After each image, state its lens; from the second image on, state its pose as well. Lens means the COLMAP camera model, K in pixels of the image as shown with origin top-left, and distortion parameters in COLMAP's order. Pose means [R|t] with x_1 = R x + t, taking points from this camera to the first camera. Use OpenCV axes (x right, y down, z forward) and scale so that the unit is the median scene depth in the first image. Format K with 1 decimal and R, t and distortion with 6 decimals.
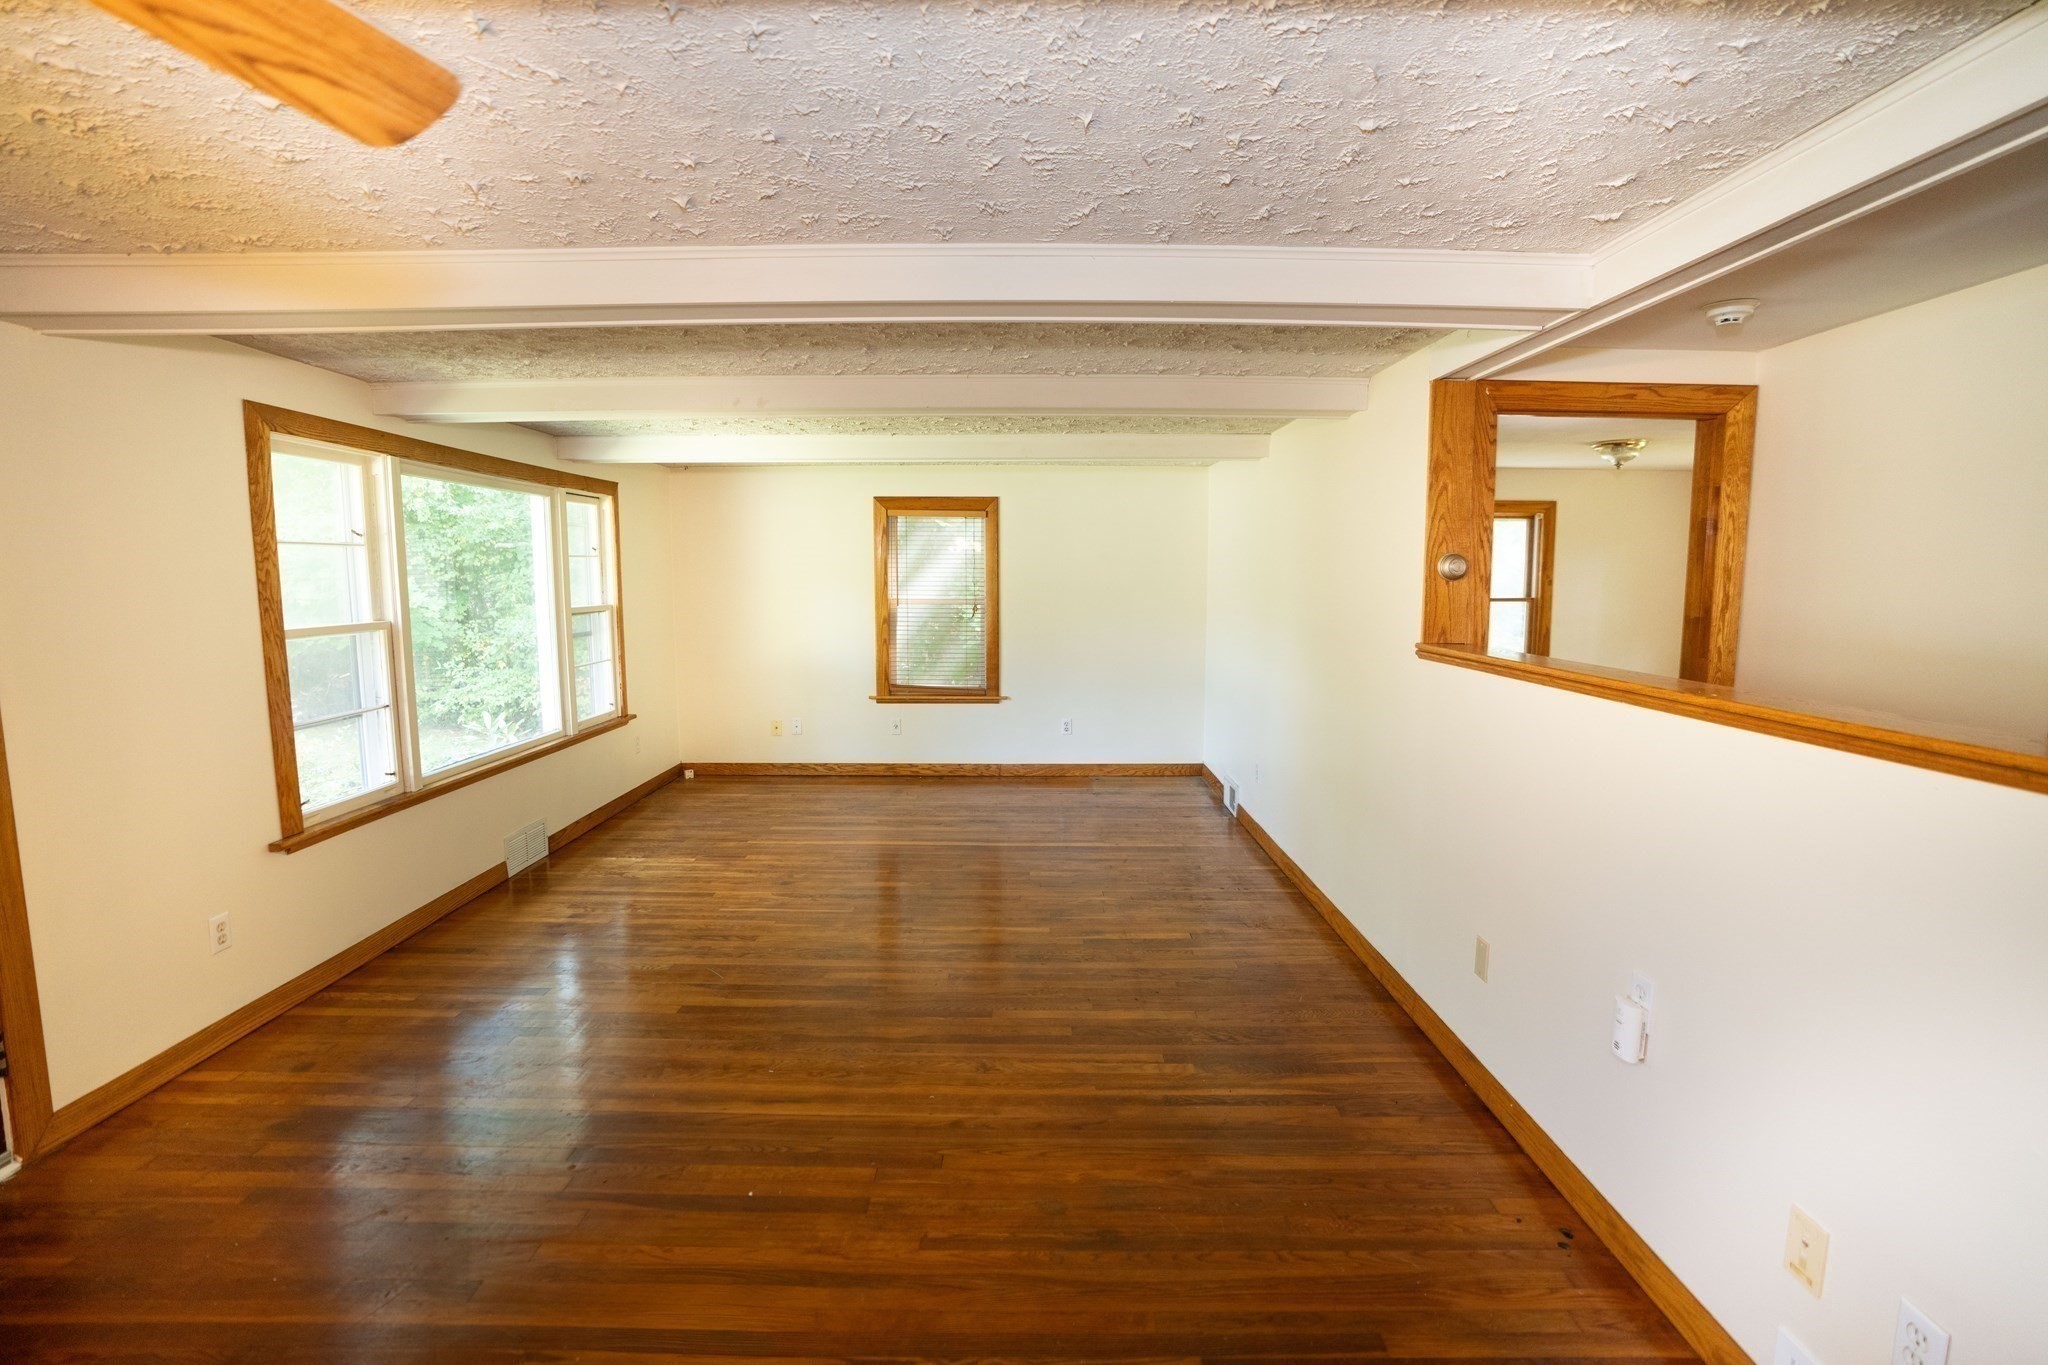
lens RADIAL K [[945.9, 0, 1022.9], [0, 945.9, 676.0], [0, 0, 1]] dist [-0.072560, 0.029323]
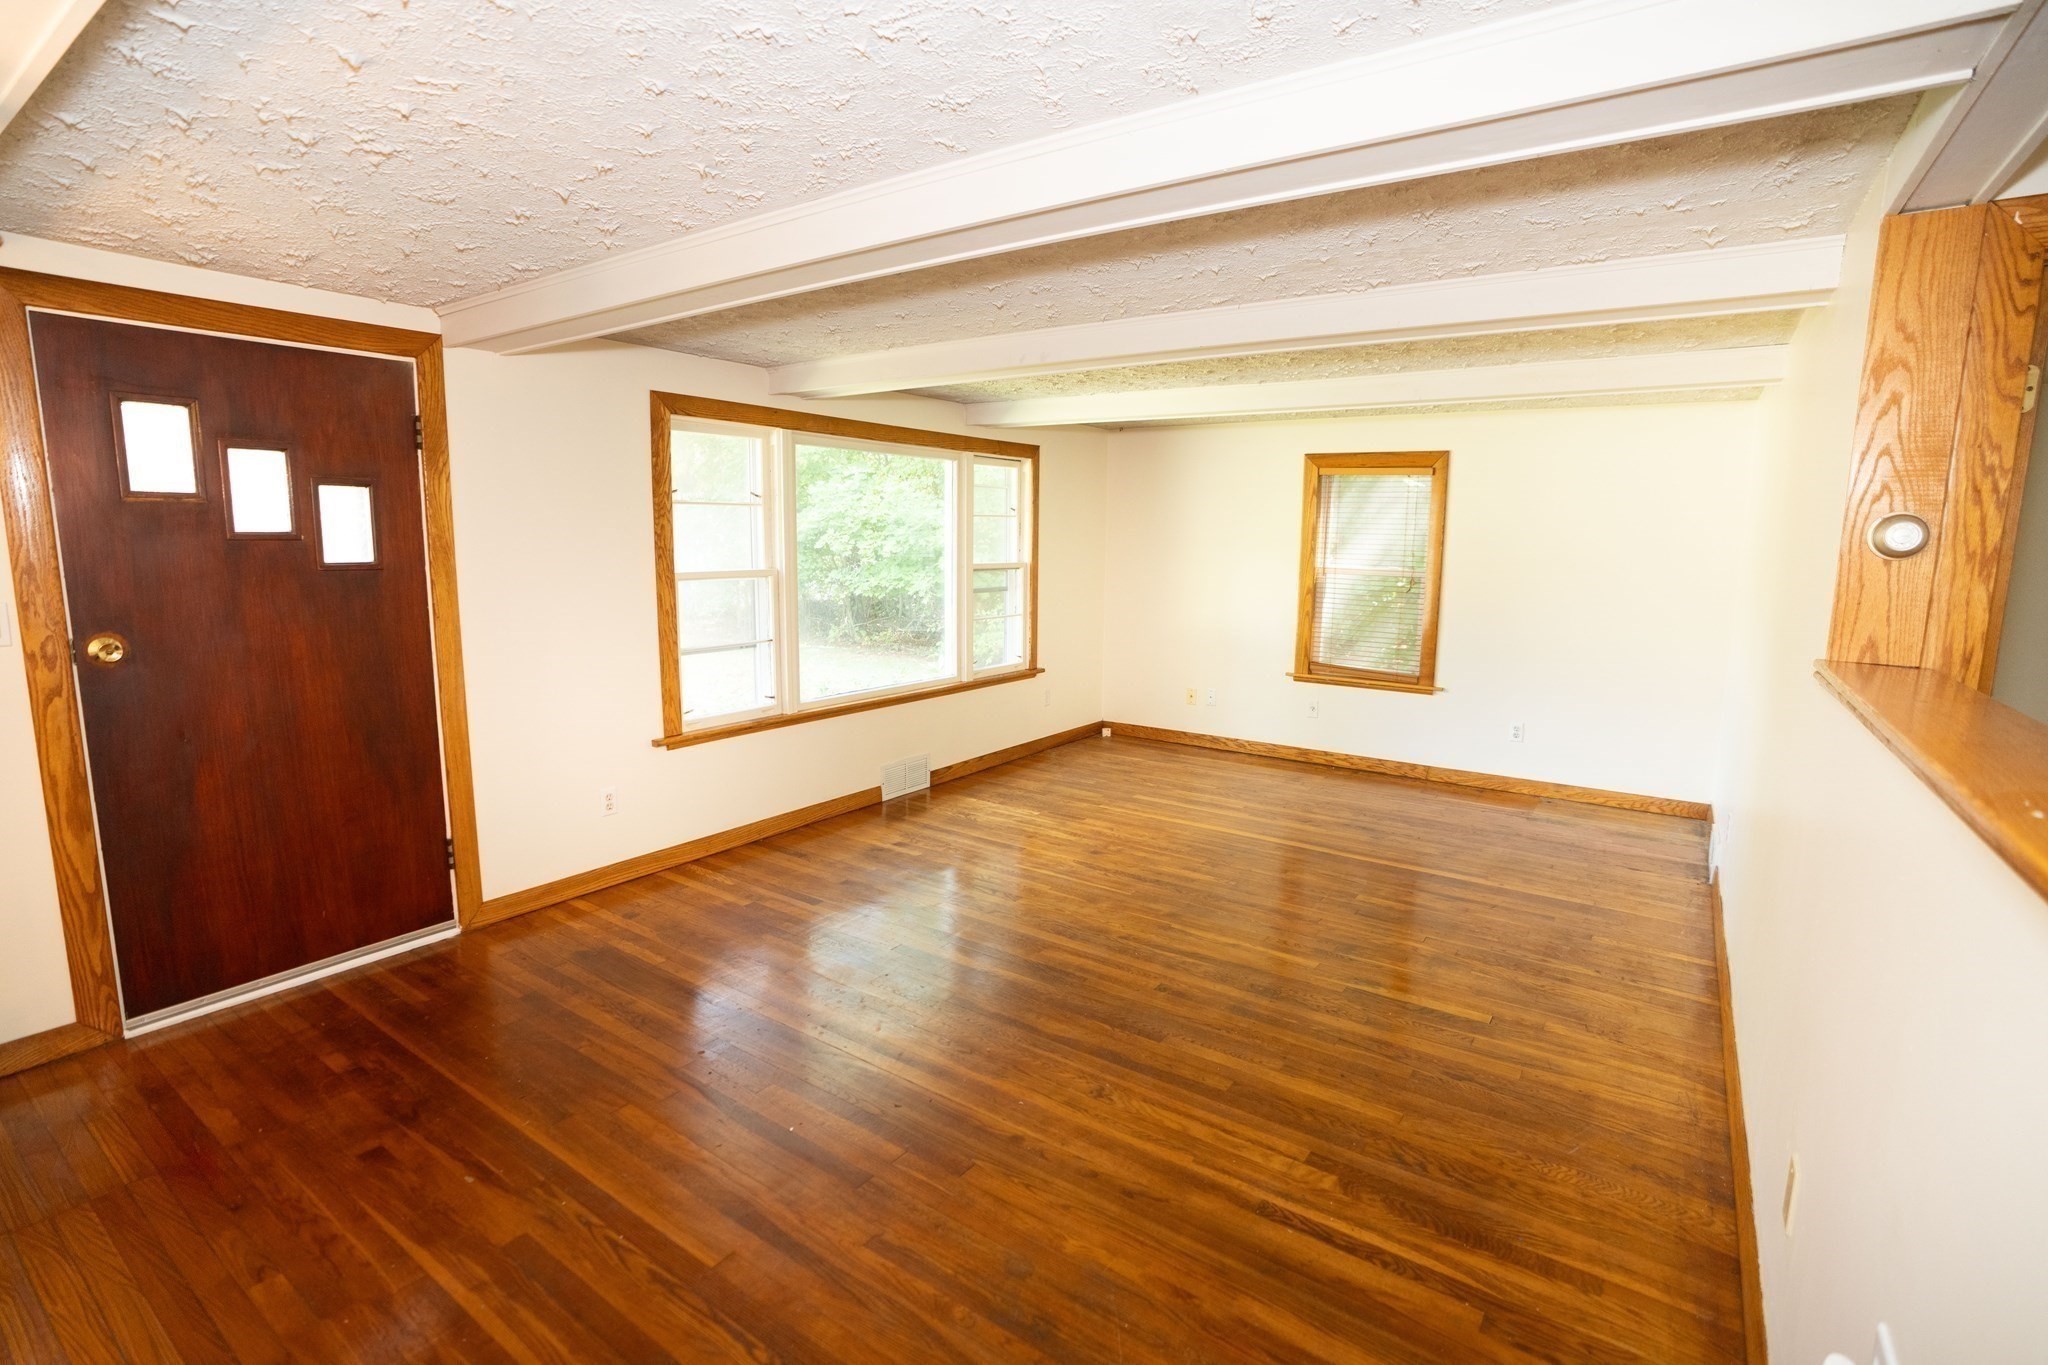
lens RADIAL K [[959.9, 0, 1024.2], [0, 959.9, 675.8], [0, 0, 1]] dist [-0.075353, 0.033057]
pose [[0.818793, 0.094151, -0.566316, 0.325755], [-0.075144, 0.995550, 0.056867, -0.019092], [0.569150, -0.004007, 0.822224, 0.192239]]
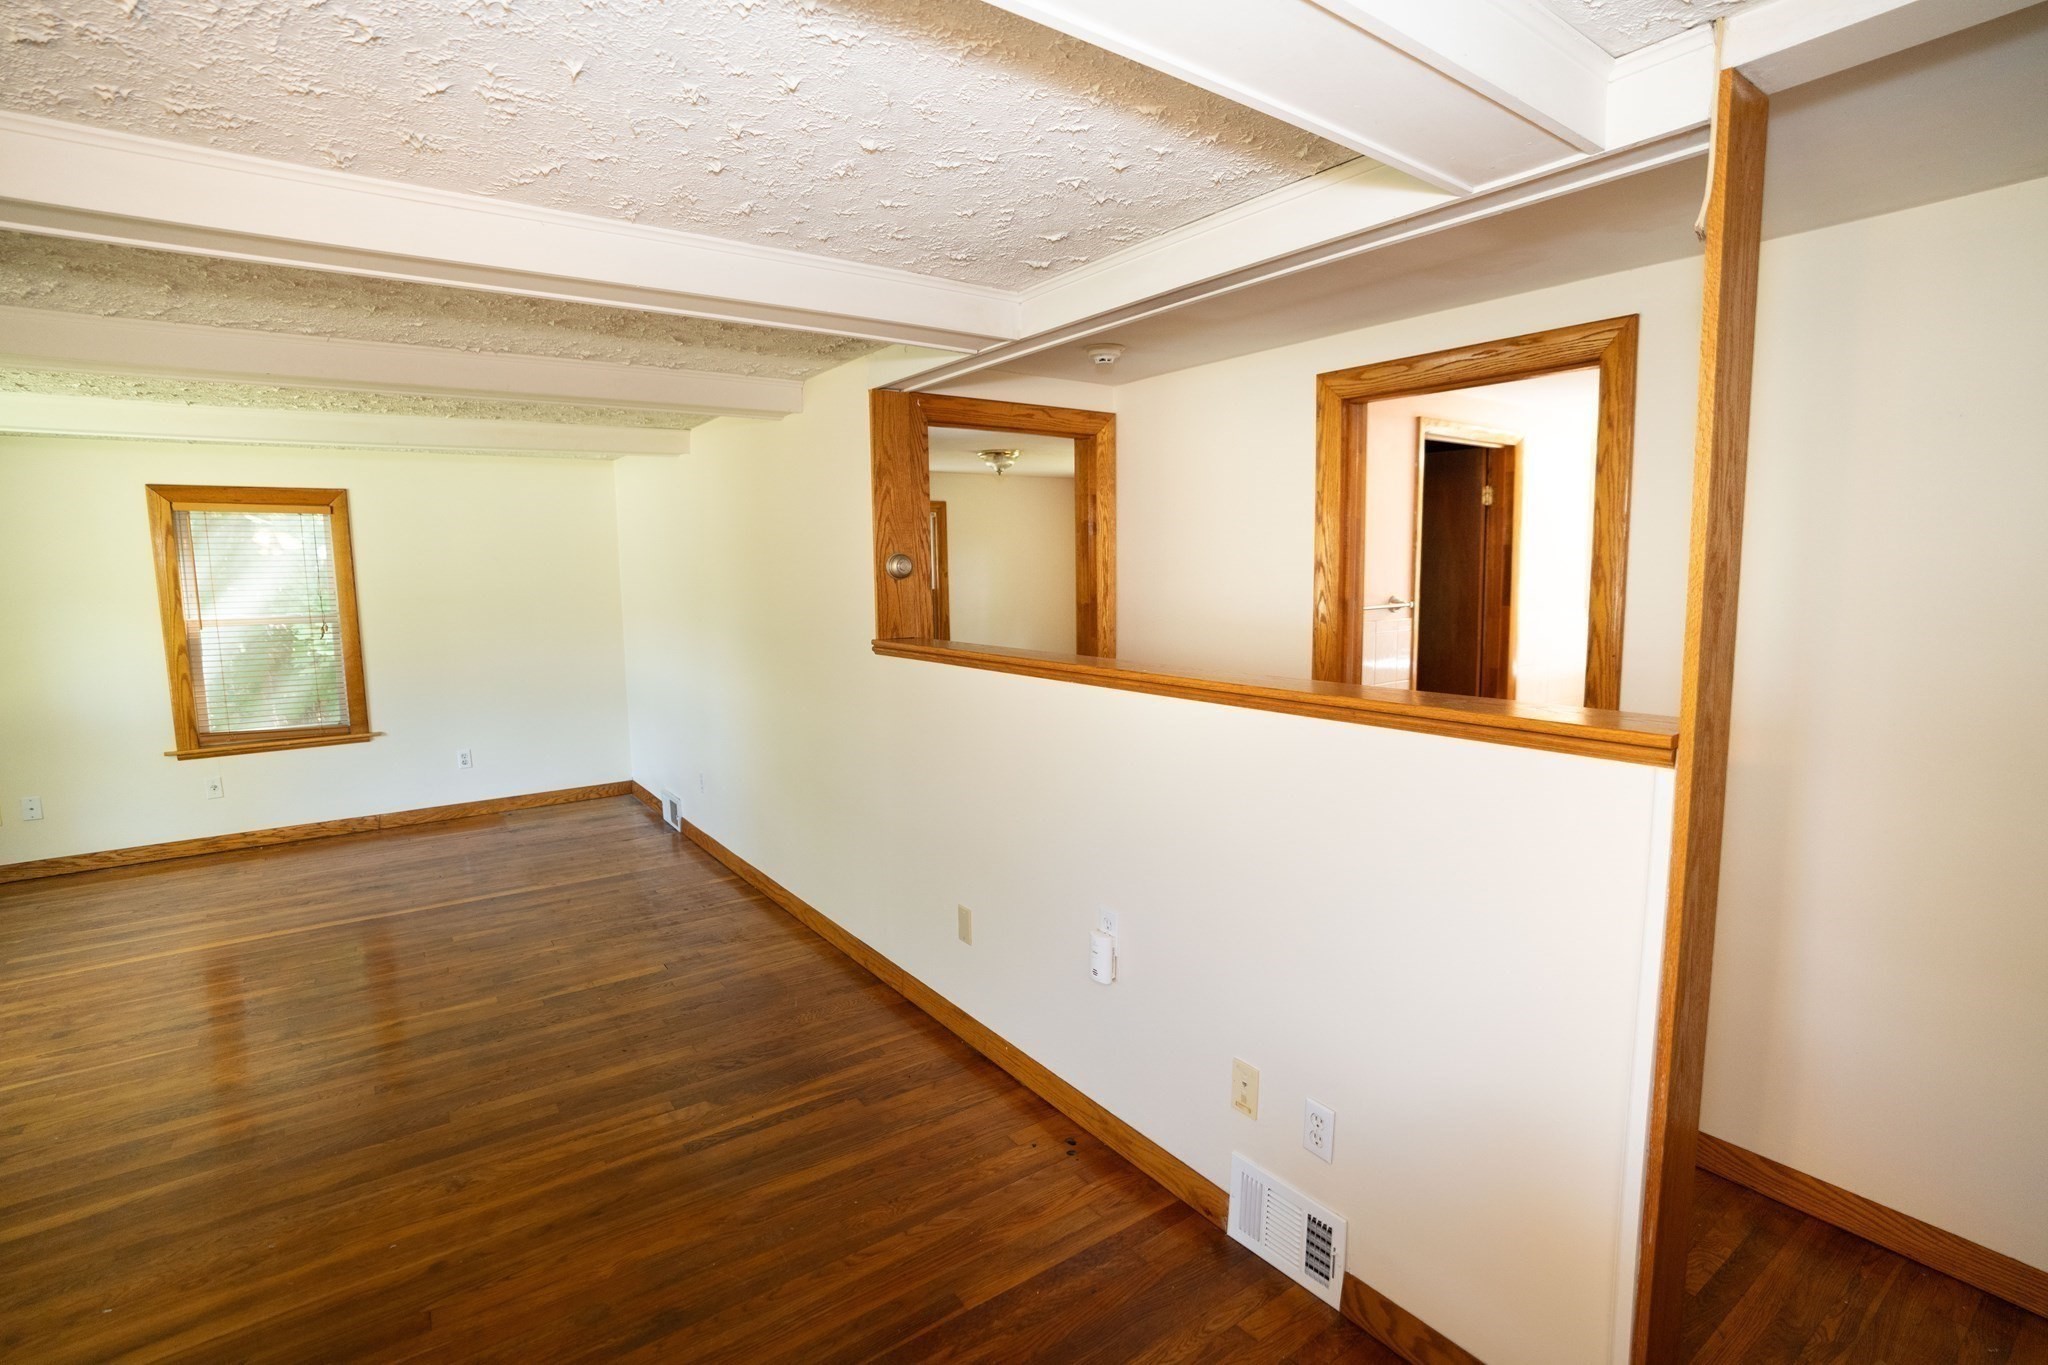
lens RADIAL K [[959.9, 0, 1024.2], [0, 959.9, 675.8], [0, 0, 1]] dist [-0.075353, 0.033057]
pose [[0.809610, -0.081601, 0.581268, -0.065060], [0.079870, 0.996394, 0.028633, -0.011682], [-0.581509, 0.023244, 0.813208, 0.028343]]
